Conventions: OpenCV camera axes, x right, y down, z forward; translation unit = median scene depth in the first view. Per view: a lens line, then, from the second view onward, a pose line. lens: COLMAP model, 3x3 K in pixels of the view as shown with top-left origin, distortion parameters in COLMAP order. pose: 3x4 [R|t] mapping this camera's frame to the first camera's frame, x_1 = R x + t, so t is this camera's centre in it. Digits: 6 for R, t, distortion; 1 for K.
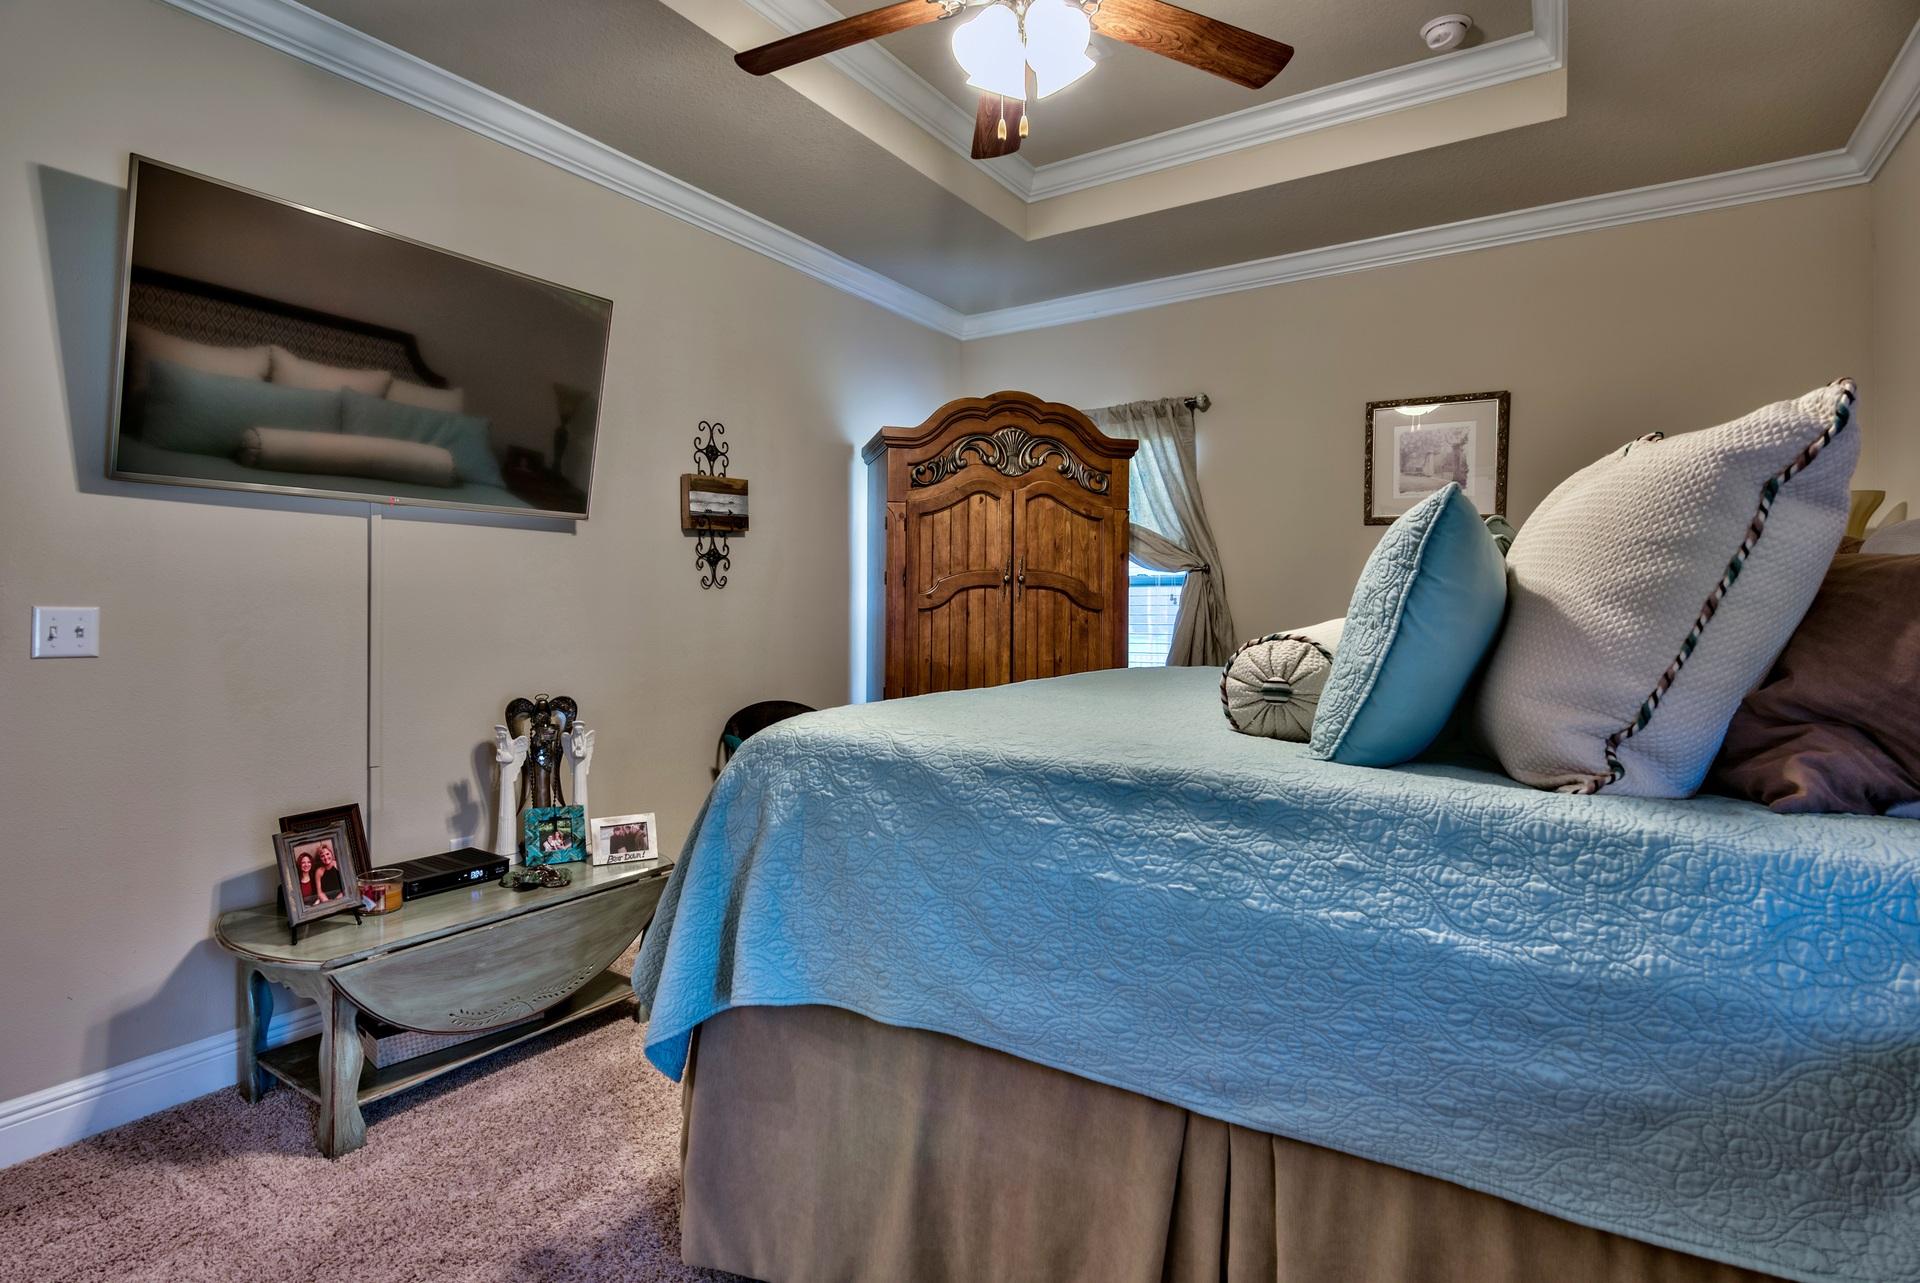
lens RADIAL K [[950.5, 0, 951.2], [0, 950.5, 623.6], [0, 0, 1]] dist [-0.002112, -0.001288]
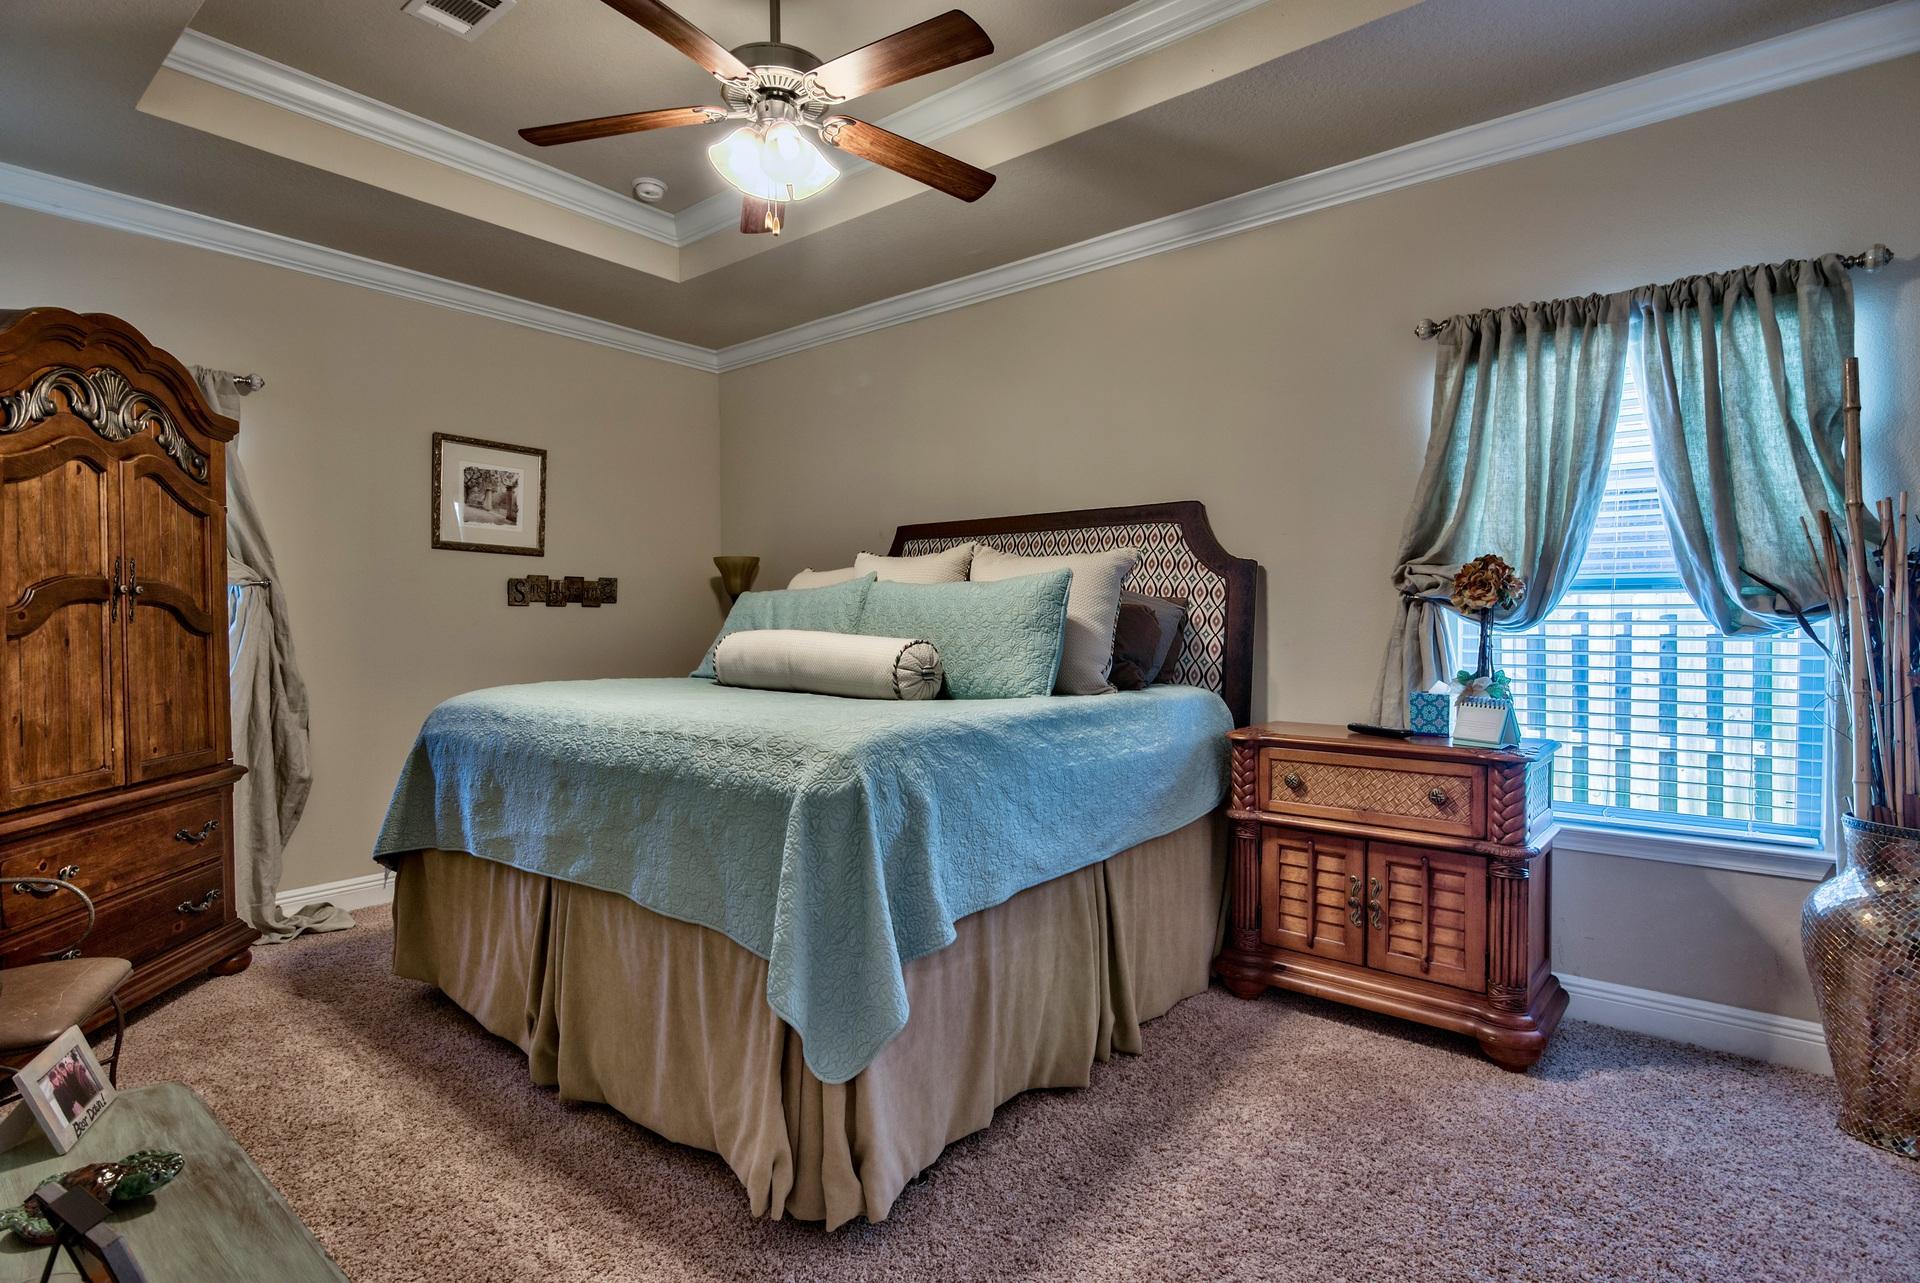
lens RADIAL K [[950.5, 0, 950.2], [0, 950.5, 640.2], [0, 0, 1]] dist [-0.002112, -0.001288]
pose [[0.094100, -0.024420, 0.995263, -0.563043], [0.026562, 0.999405, 0.022010, -0.010173], [-0.995208, 0.024365, 0.094693, 0.339704]]
